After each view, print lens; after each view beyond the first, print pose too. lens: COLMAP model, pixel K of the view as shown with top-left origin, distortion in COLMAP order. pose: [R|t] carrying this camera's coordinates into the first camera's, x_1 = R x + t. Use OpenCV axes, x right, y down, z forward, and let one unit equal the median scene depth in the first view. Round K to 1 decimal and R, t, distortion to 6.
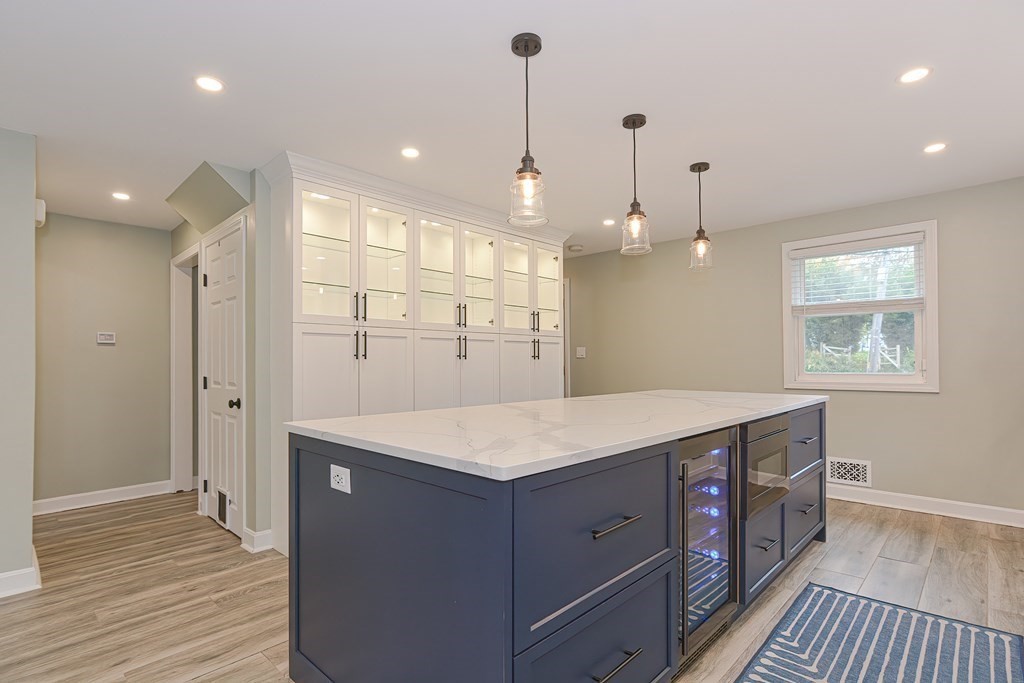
lens RADIAL K [[502.7, 0, 518.1], [0, 502.7, 357.3], [0, 0, 1]] dist [-0.023233, 0.009573]
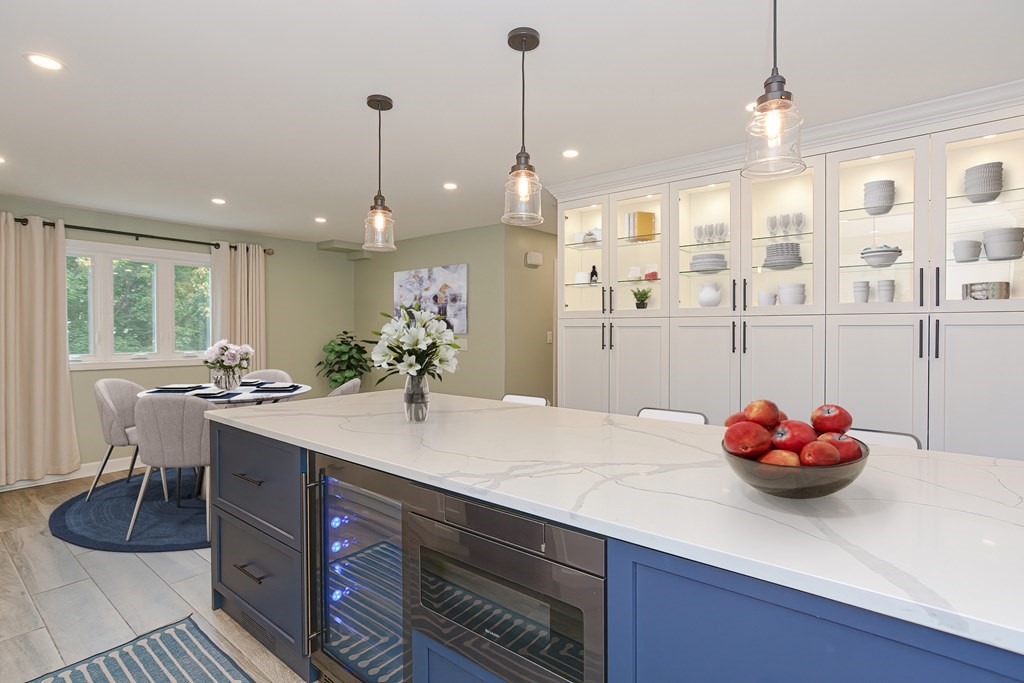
lens RADIAL K [[502.7, 0, 515.6], [0, 502.7, 333.7], [0, 0, 1]] dist [-0.023233, 0.009573]
pose [[0.069151, 0.027651, -0.997223, 0.757701], [0.026125, 0.999223, 0.029518, -0.067745], [0.997264, -0.028094, 0.068375, 0.749200]]
